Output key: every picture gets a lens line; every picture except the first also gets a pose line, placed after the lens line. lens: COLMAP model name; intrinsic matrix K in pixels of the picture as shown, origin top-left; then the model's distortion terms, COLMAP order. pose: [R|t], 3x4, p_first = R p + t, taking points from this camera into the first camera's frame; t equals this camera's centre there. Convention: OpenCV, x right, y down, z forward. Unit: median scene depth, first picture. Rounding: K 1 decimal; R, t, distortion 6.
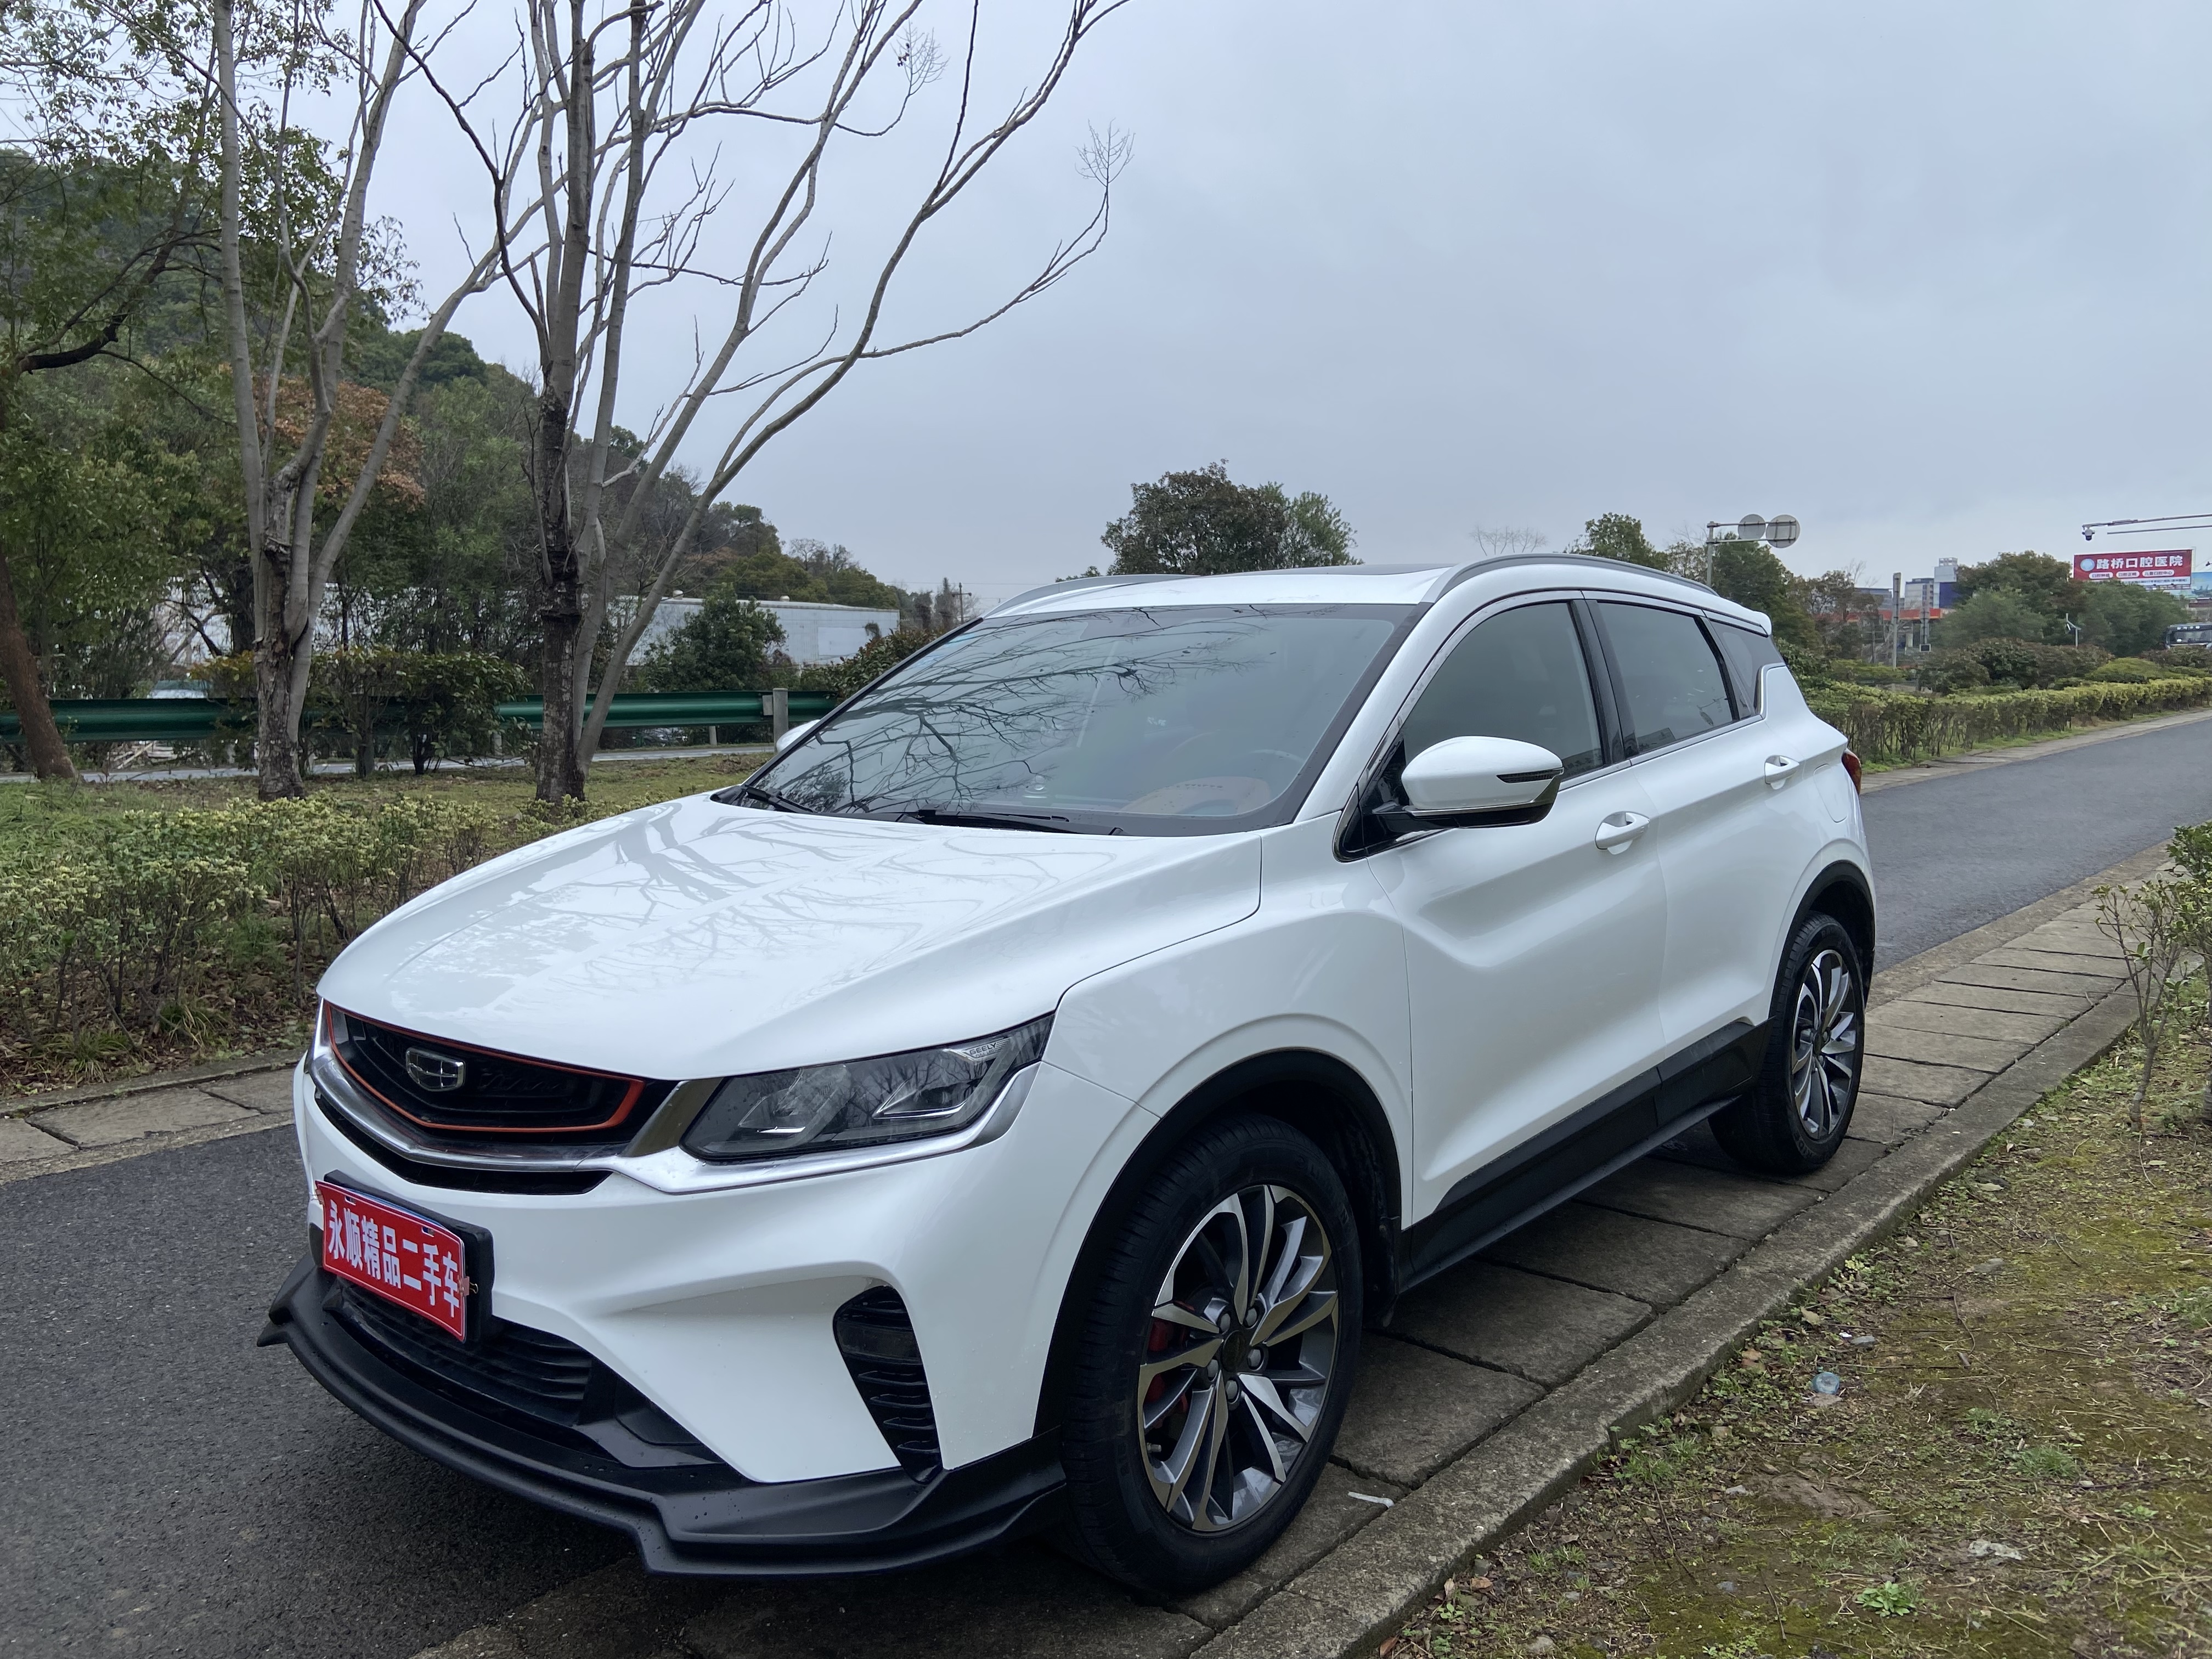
lens RADIAL K [[1672.7, 0, 1110.6], [0, 1672.7, 775.0], [0, 0, 1]] dist [0.042559, -0.000783]
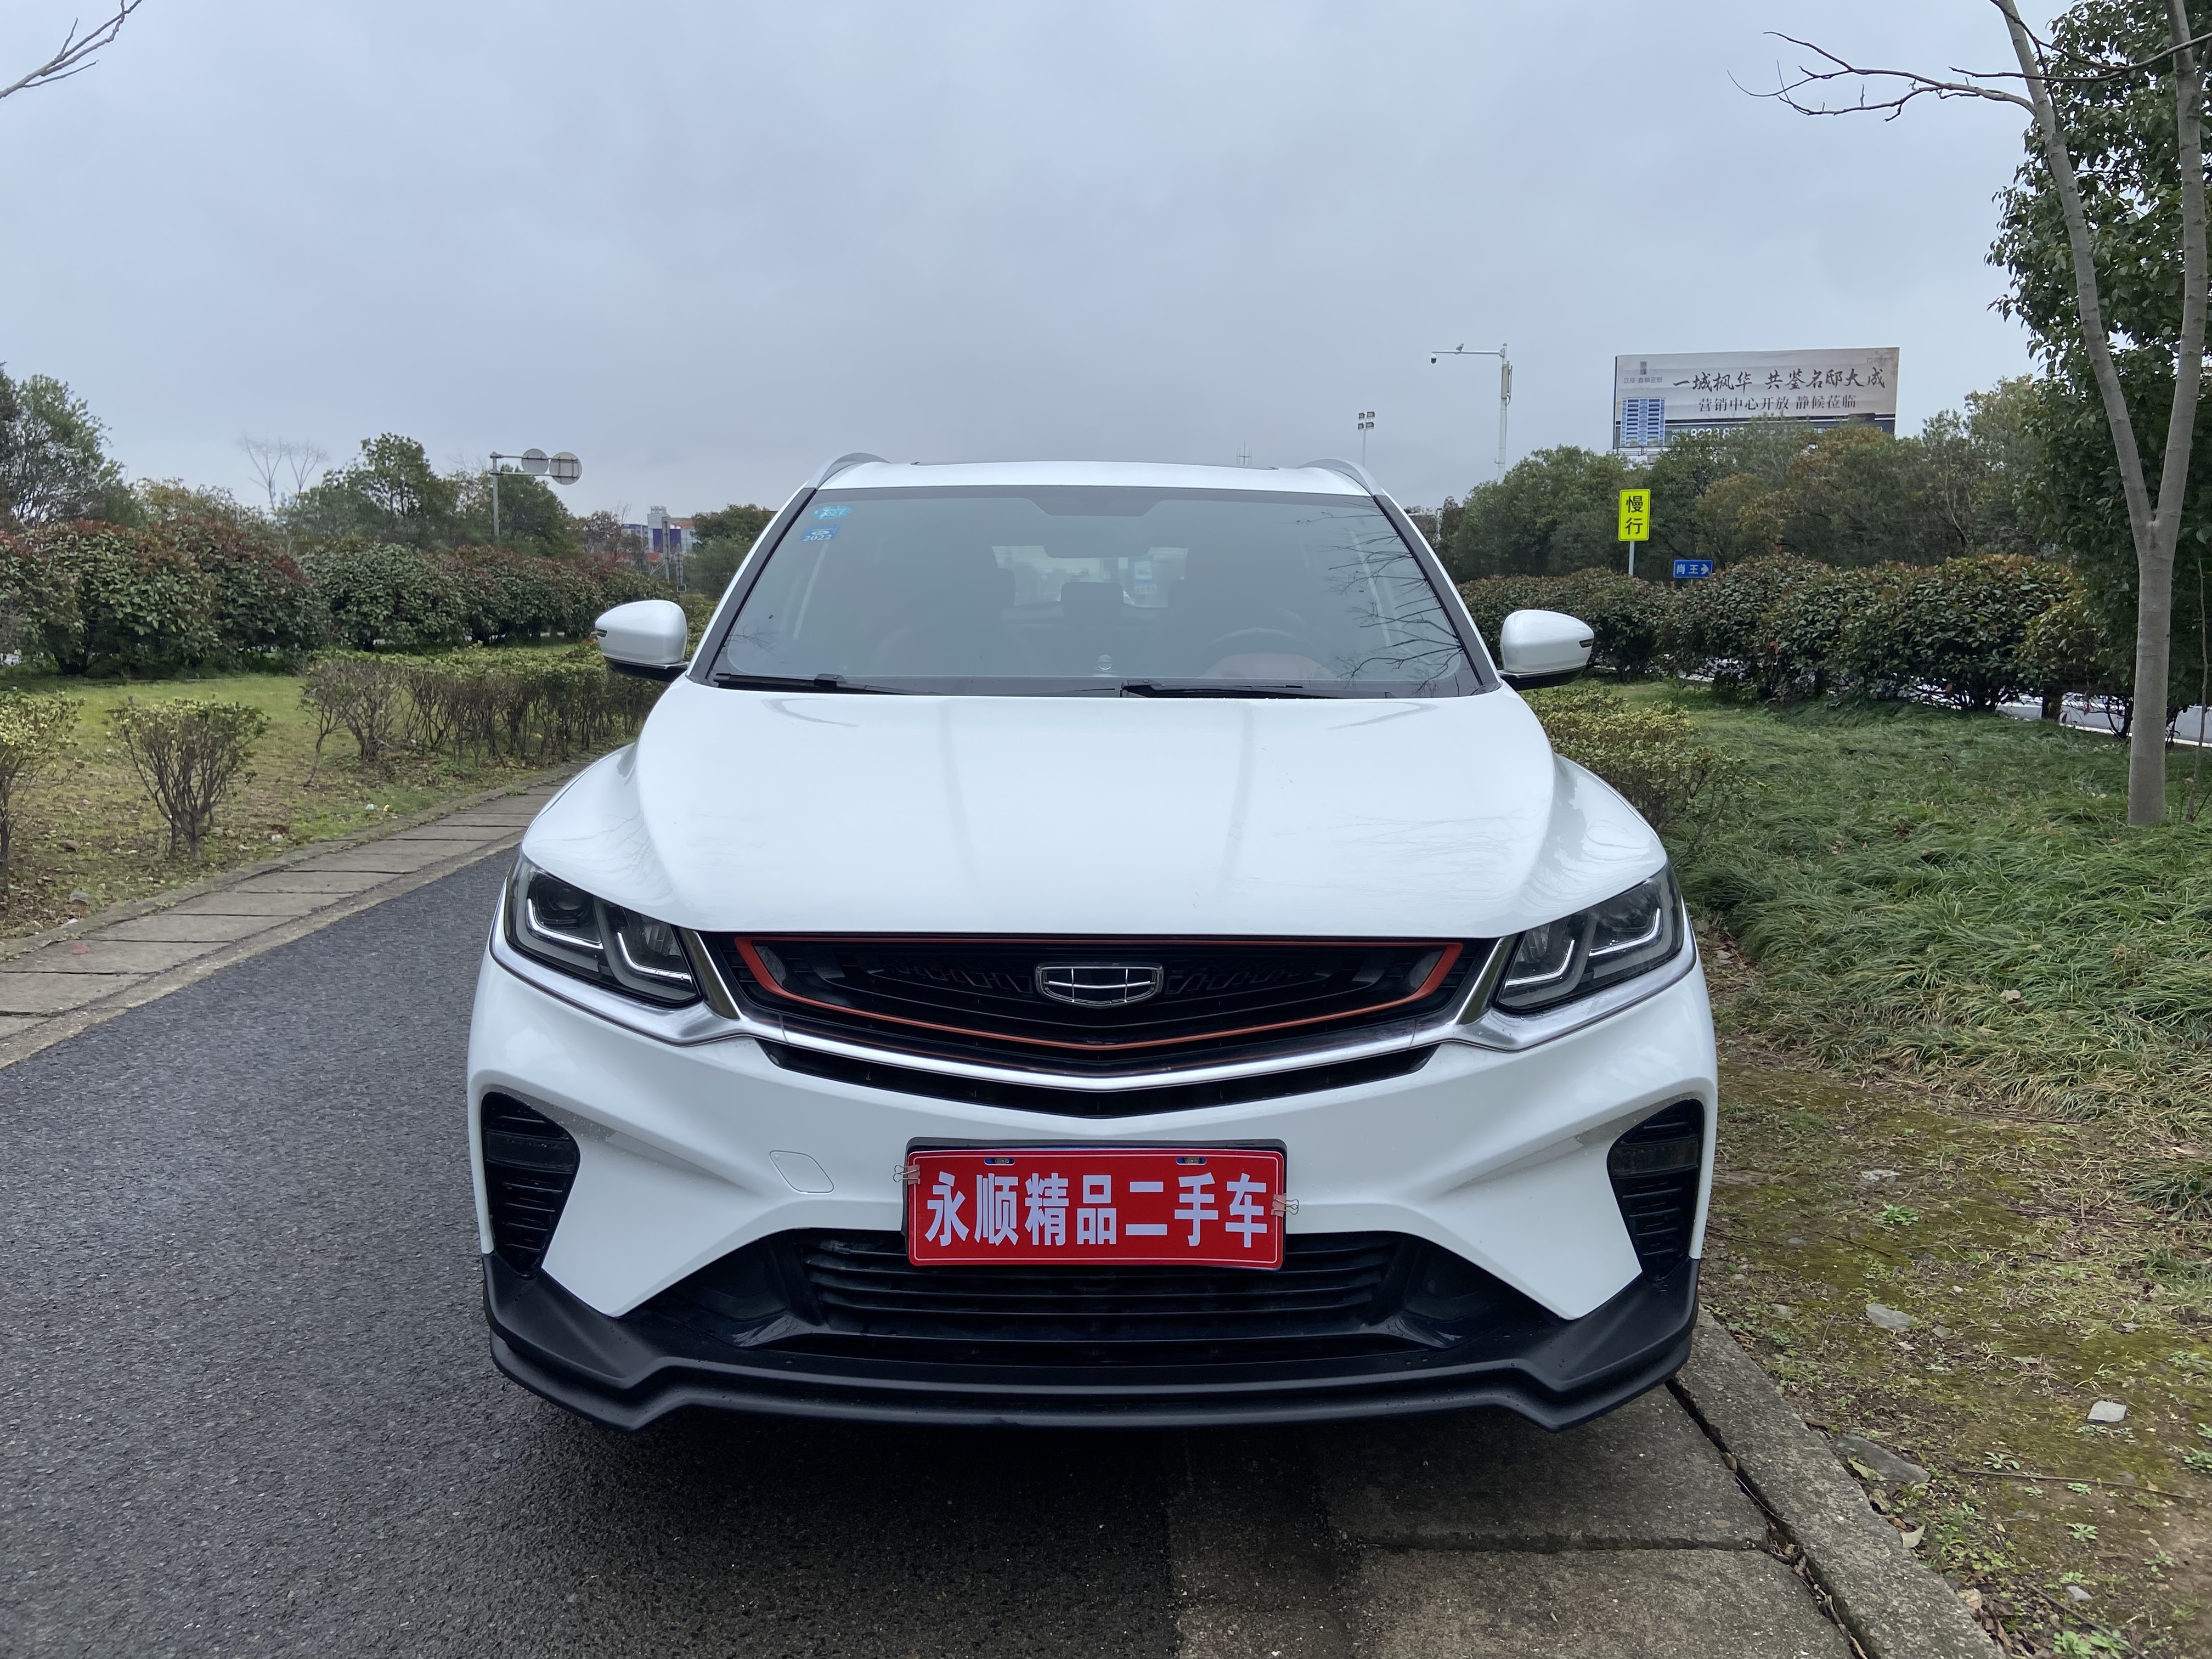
lens RADIAL K [[1650.2, 0, 1074.7], [0, 1650.2, 799.0], [0, 0, 1]] dist [0.125956, -0.162925]
pose [[0.744288, -0.058965, 0.665251, -0.061749], [0.024479, 0.997834, 0.061057, 0.002220], [-0.667411, -0.029159, 0.744119, 0.026255]]
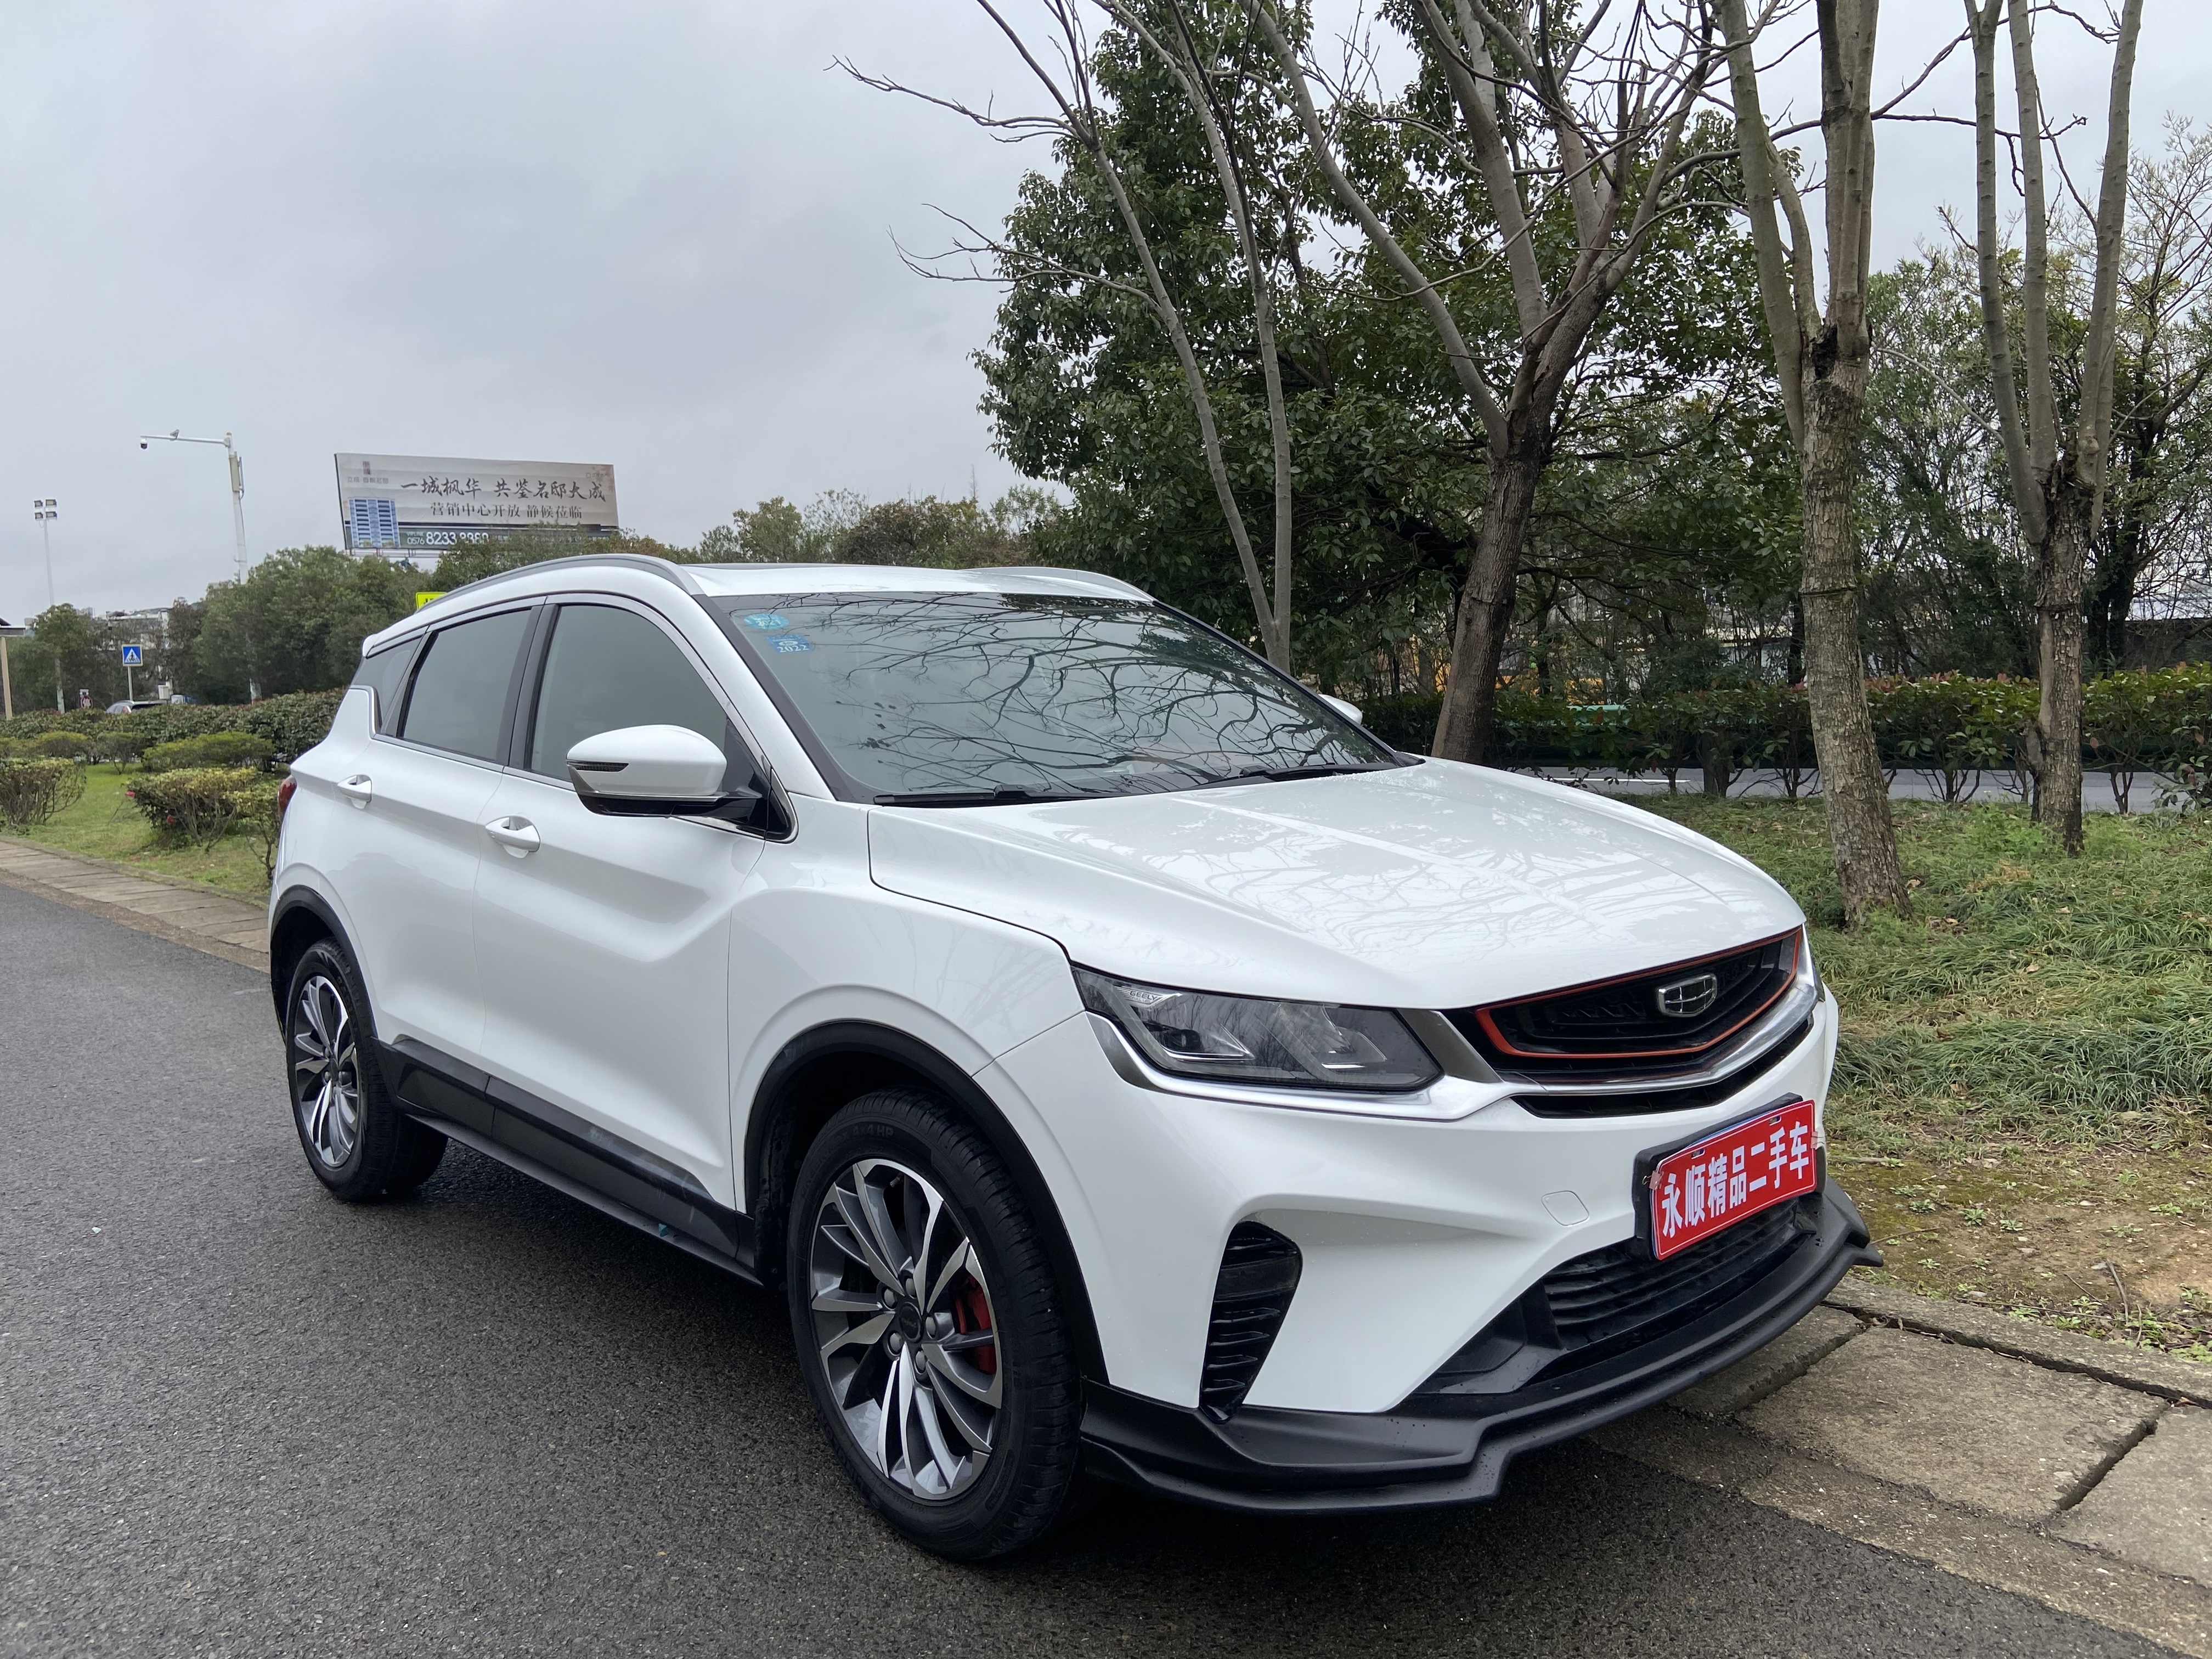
lens RADIAL K [[1641.3, 0, 1106.0], [0, 1641.3, 829.5], [0, 0, 1]] dist [0.178896, -0.227355]
pose [[0.113582, -0.078730, 0.990404, -0.093035], [0.103828, 0.992338, 0.066976, -0.001810], [-0.988089, 0.095224, 0.120886, 0.079058]]
